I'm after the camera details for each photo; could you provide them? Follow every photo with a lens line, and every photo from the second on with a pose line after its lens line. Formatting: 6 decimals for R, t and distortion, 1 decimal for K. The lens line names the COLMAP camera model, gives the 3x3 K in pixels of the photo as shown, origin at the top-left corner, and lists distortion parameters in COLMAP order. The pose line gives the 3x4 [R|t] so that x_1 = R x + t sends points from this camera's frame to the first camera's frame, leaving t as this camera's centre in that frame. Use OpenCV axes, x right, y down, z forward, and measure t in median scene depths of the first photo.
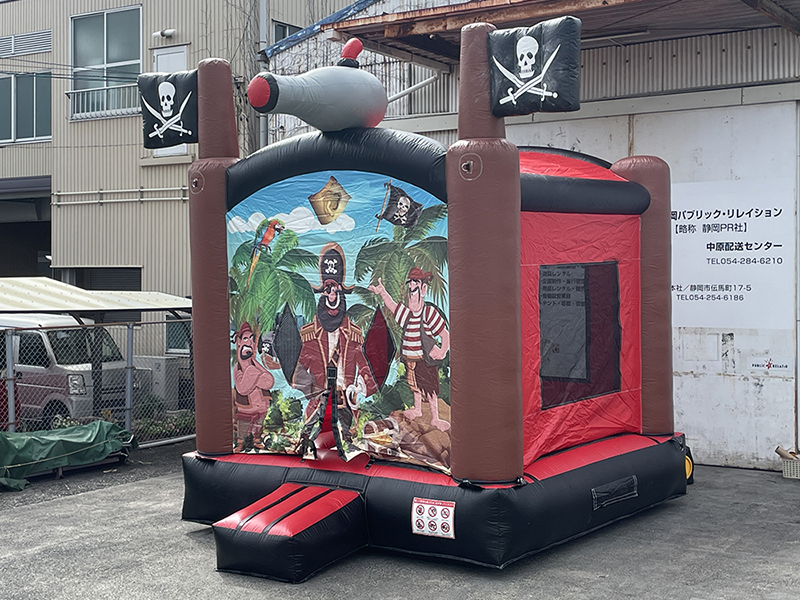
lens RADIAL K [[1281.2, 0, 389.9], [0, 1281.2, 287.6], [0, 0, 1]] dist [0.130714, -0.218900]
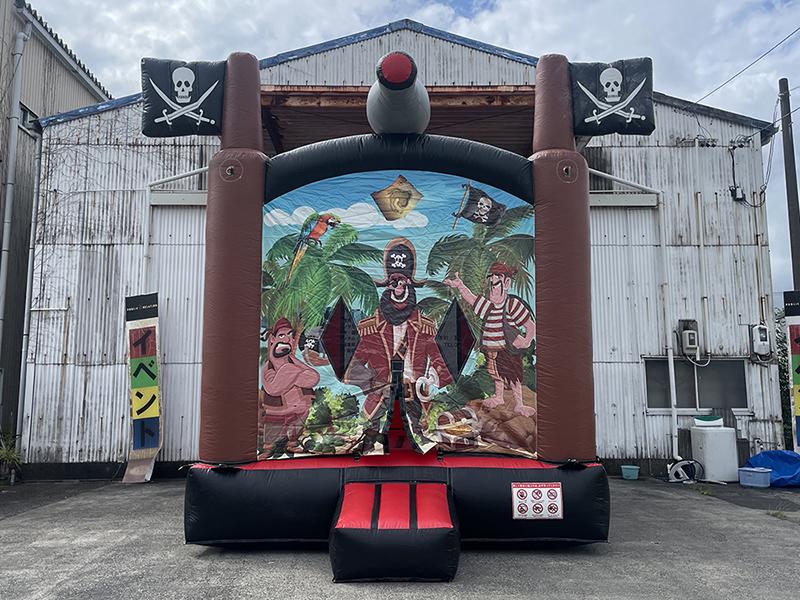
lens RADIAL K [[832.4, 0, 410.6], [0, 832.4, 275.7], [0, 0, 1]] dist [0.103107, -0.152510]
pose [[0.811629, 0.088526, 0.577426, -0.312919], [0.004295, 0.987520, -0.157435, 0.074193], [-0.584157, 0.130259, 0.801120, 0.346652]]
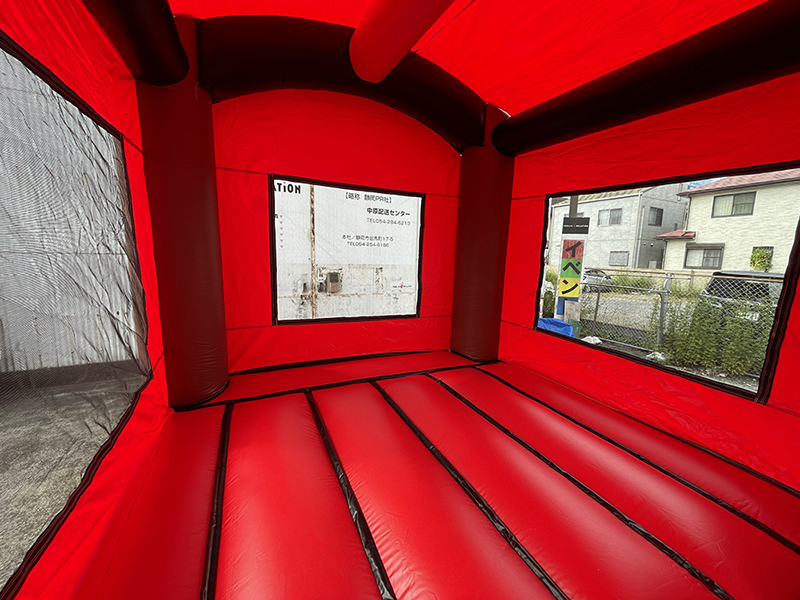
lens RADIAL K [[322.8, 0, 399.0], [0, 322.8, 299.5], [0, 0, 1]] dist [-0.001497, -0.000218]
pose [[0.484473, -0.106128, 0.868345, -0.076466], [-0.023211, 0.990705, 0.134033, 0.020755], [-0.874498, -0.085091, 0.477506, 0.801226]]
